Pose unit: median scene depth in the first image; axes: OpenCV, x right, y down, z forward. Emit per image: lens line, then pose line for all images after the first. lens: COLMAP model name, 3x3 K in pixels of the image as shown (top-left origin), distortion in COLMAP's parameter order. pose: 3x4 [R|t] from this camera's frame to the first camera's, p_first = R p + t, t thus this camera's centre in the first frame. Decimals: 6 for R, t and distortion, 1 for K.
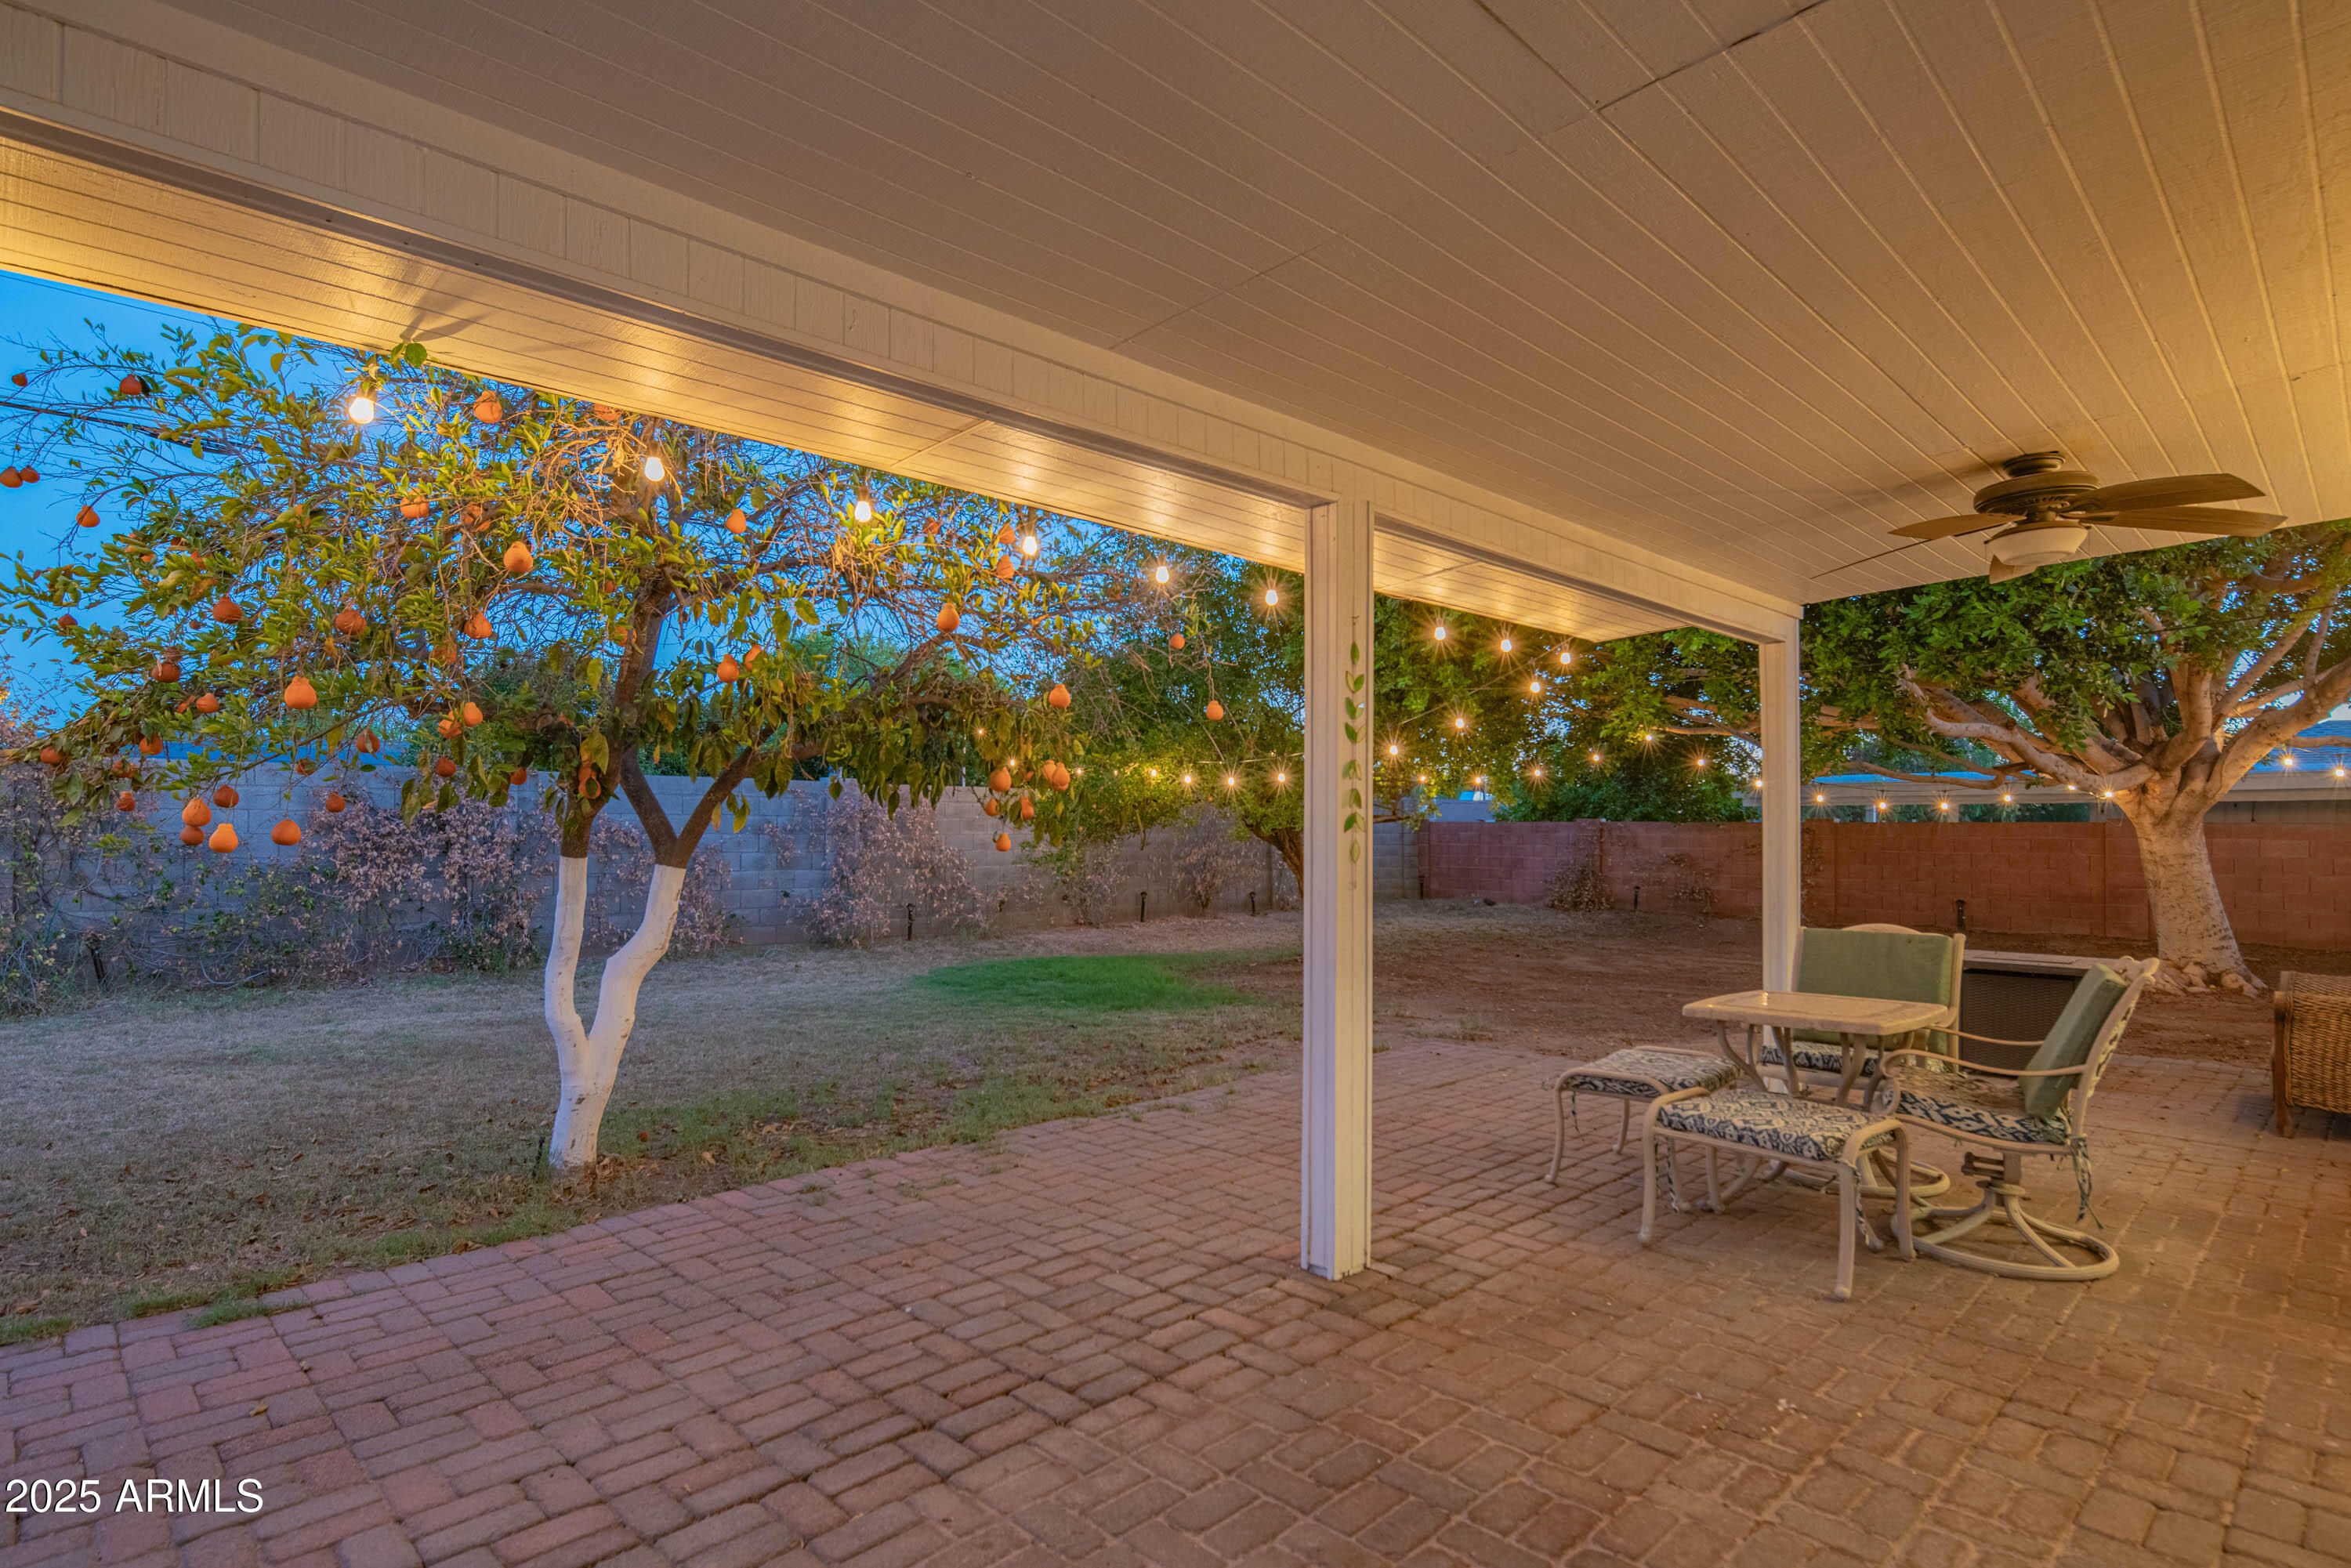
lens RADIAL K [[1176.7, 0, 1147.0], [0, 1176.7, 802.5], [0, 0, 1]] dist [0.000087, -0.000678]
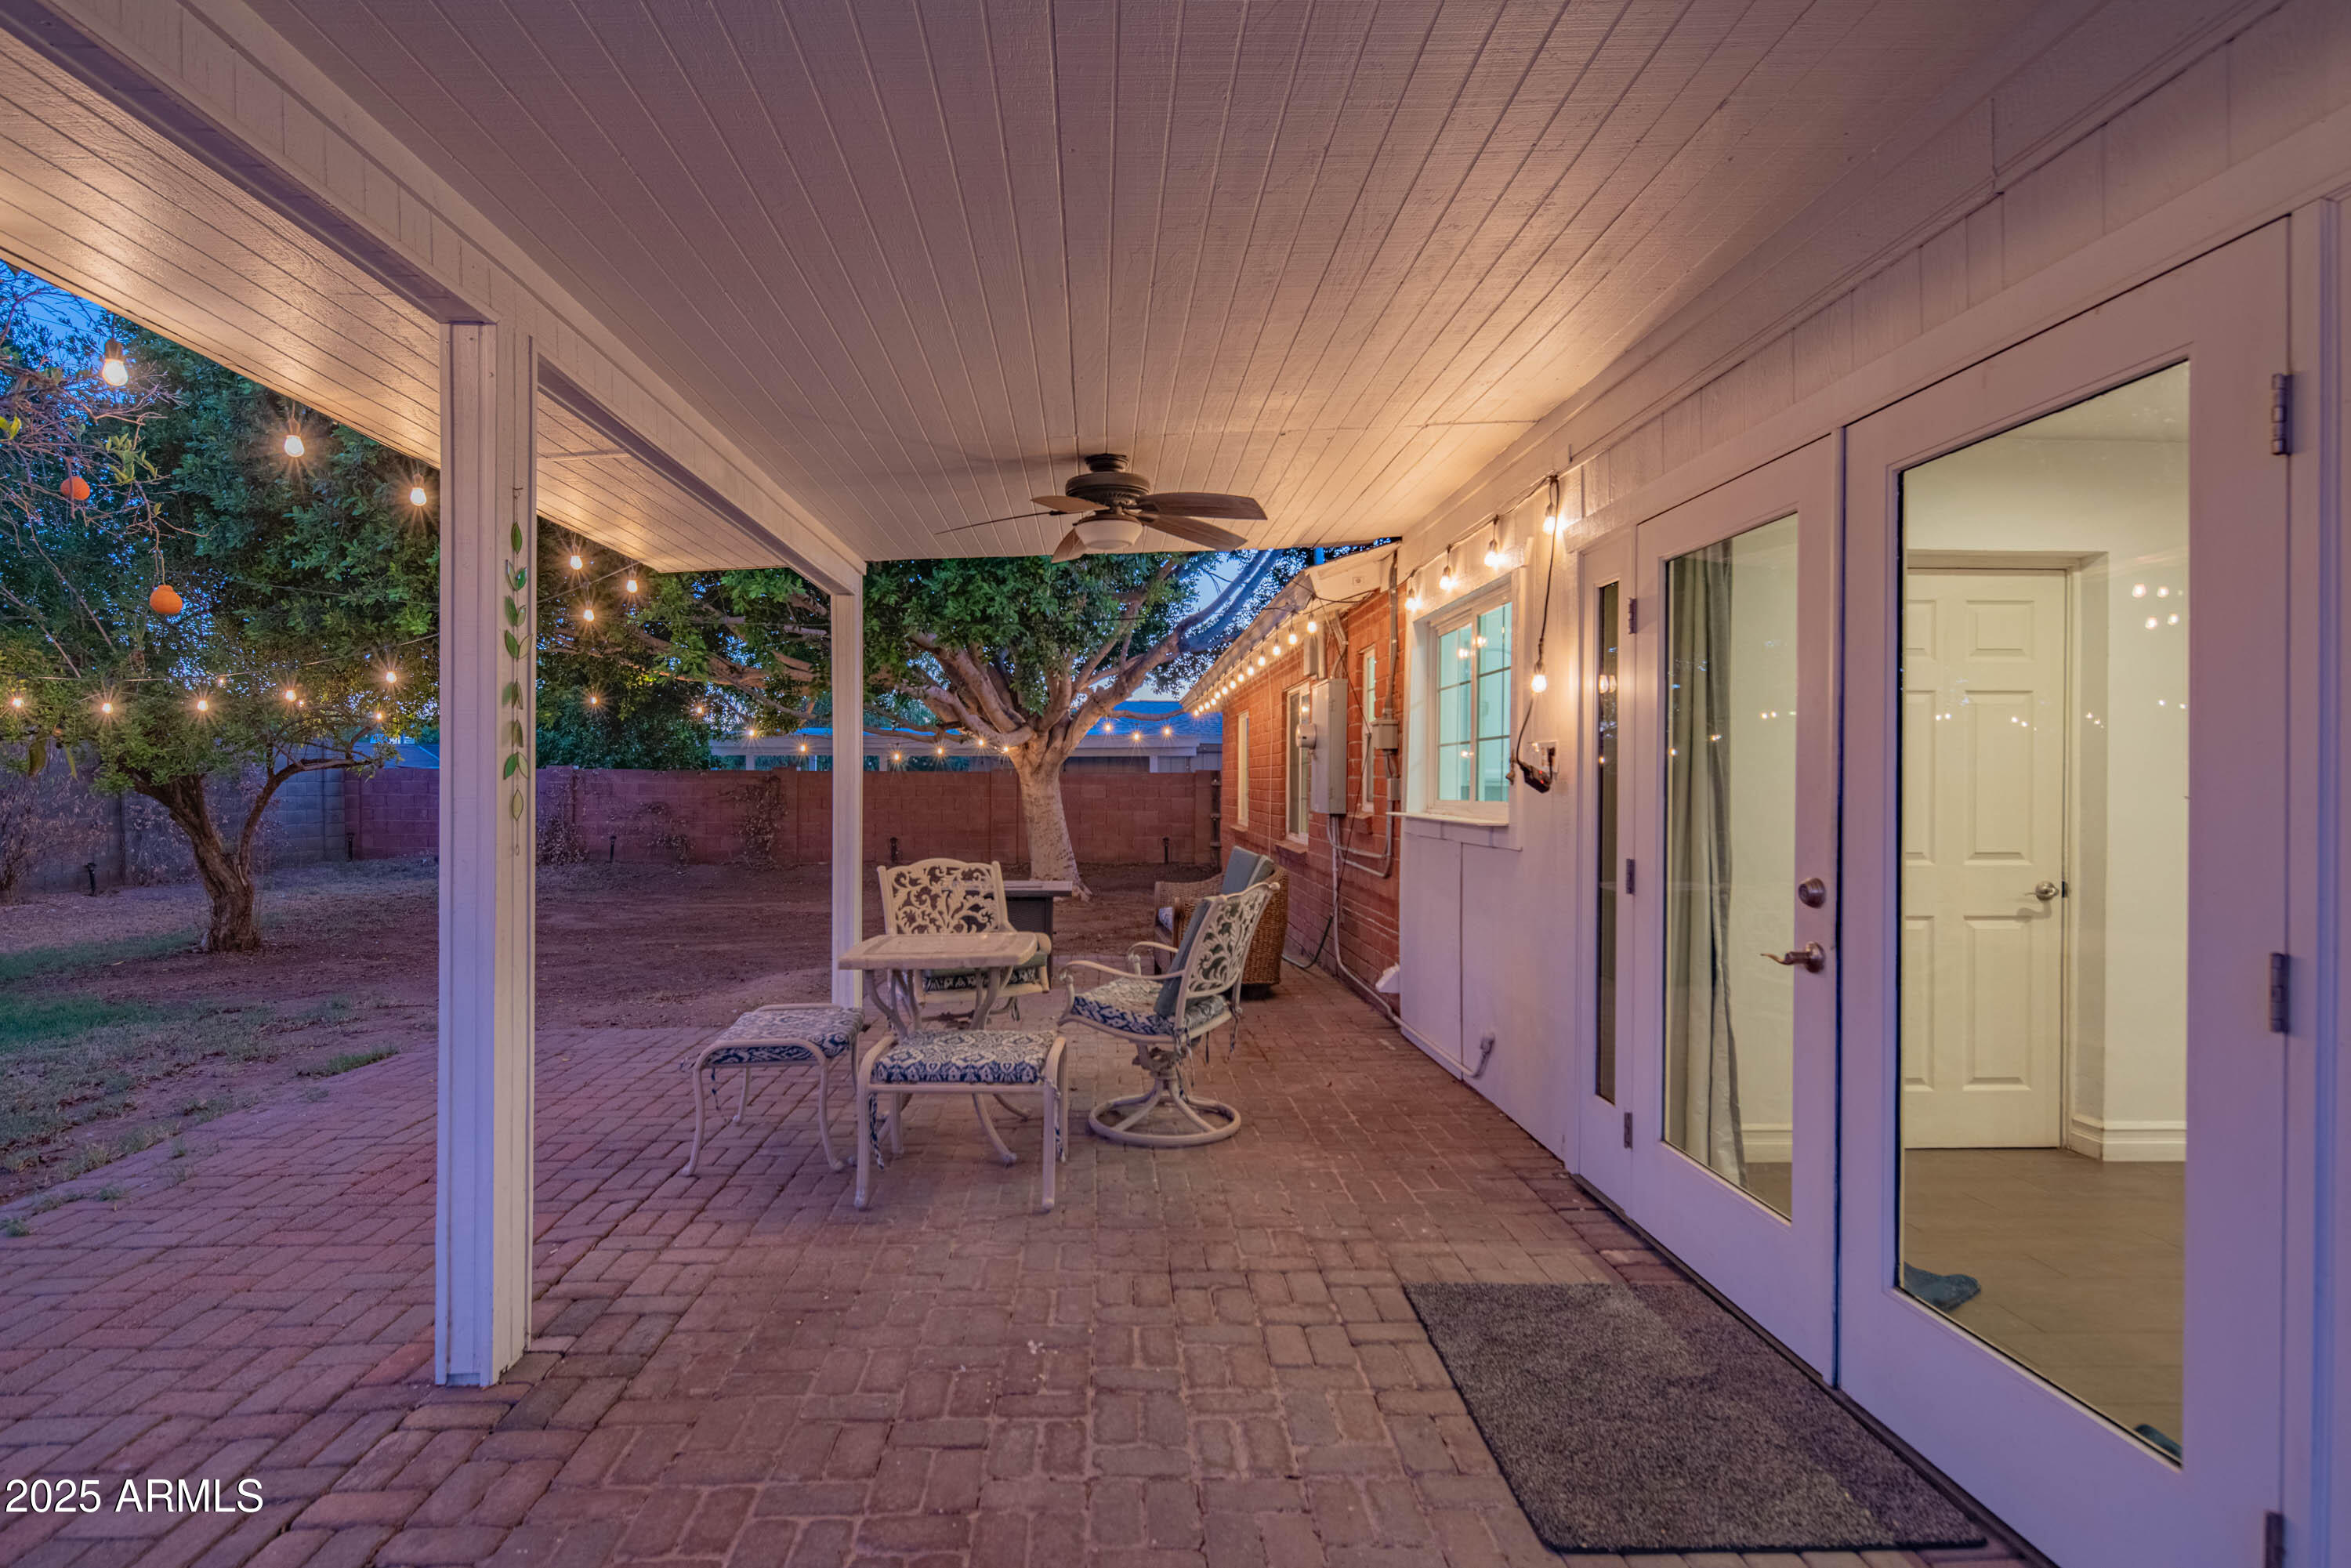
lens RADIAL K [[1183.6, 0, 1118.1], [0, 1183.6, 788.2], [0, 0, 1]] dist [-0.001073, -0.001097]
pose [[0.672946, -0.006306, 0.739665, -0.092386], [-0.017277, 0.999557, 0.024240, 0.004825], [-0.739490, -0.029092, 0.672539, 0.165529]]
